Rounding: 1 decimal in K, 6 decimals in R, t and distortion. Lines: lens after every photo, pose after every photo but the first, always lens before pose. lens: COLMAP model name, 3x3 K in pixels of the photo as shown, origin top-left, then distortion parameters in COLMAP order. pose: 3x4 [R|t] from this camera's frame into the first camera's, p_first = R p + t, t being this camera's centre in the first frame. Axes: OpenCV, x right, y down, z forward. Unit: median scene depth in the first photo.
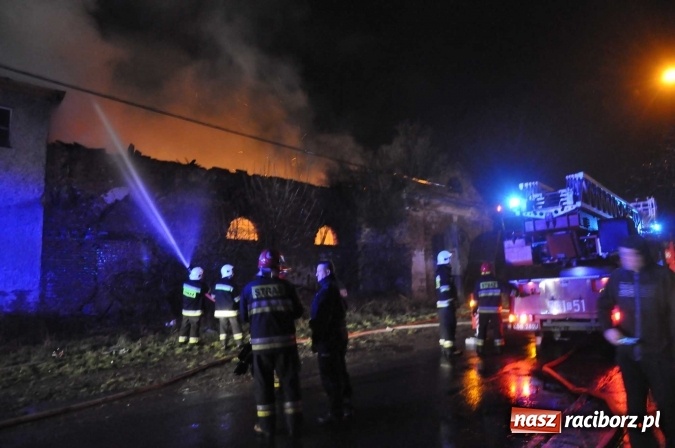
lens RADIAL K [[470.0, 0, 336.0], [0, 470.0, 224.1], [0, 0, 1]] dist [-0.097164, 0.053405]
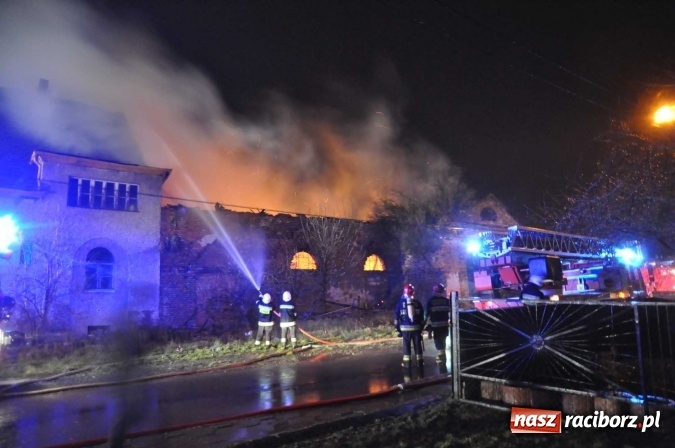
lens RADIAL K [[470.0, 0, 332.6], [0, 470.0, 229.6], [0, 0, 1]] dist [-0.097164, 0.053405]
pose [[0.985745, -0.035412, -0.164475, 0.125736], [0.030774, 0.999056, -0.030665, -0.044386], [0.165405, 0.025167, 0.985905, -0.329862]]
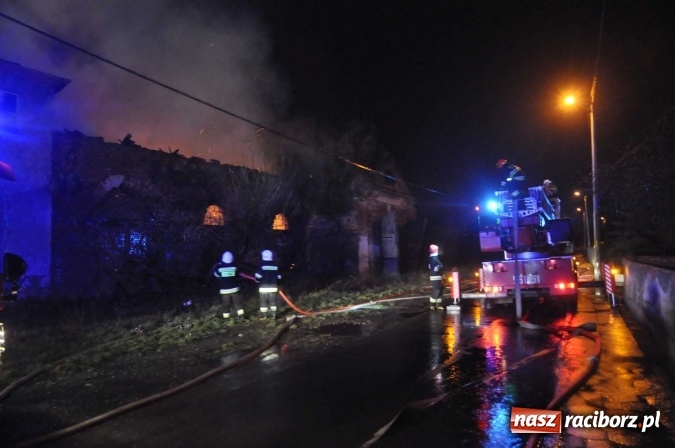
lens RADIAL K [[470.0, 0, 347.9], [0, 470.0, 229.4], [0, 0, 1]] dist [-0.097164, 0.053405]
pose [[0.966406, 0.009186, 0.256855, -0.252956], [-0.022044, 0.998641, 0.047228, -0.020349], [-0.256072, -0.051303, 0.965295, -0.149075]]
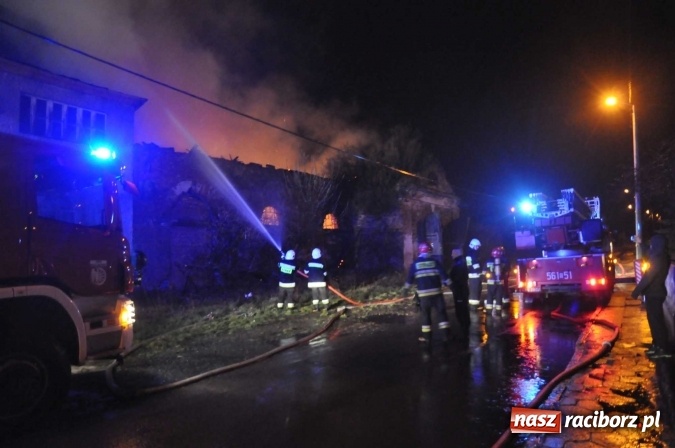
lens RADIAL K [[470.0, 0, 344.9], [0, 470.0, 226.4], [0, 0, 1]] dist [-0.097164, 0.053405]
pose [[0.988106, 0.007173, 0.153610, -0.274382], [-0.014506, 0.998805, 0.046667, -0.028874], [-0.153092, -0.048340, 0.987029, -0.247102]]
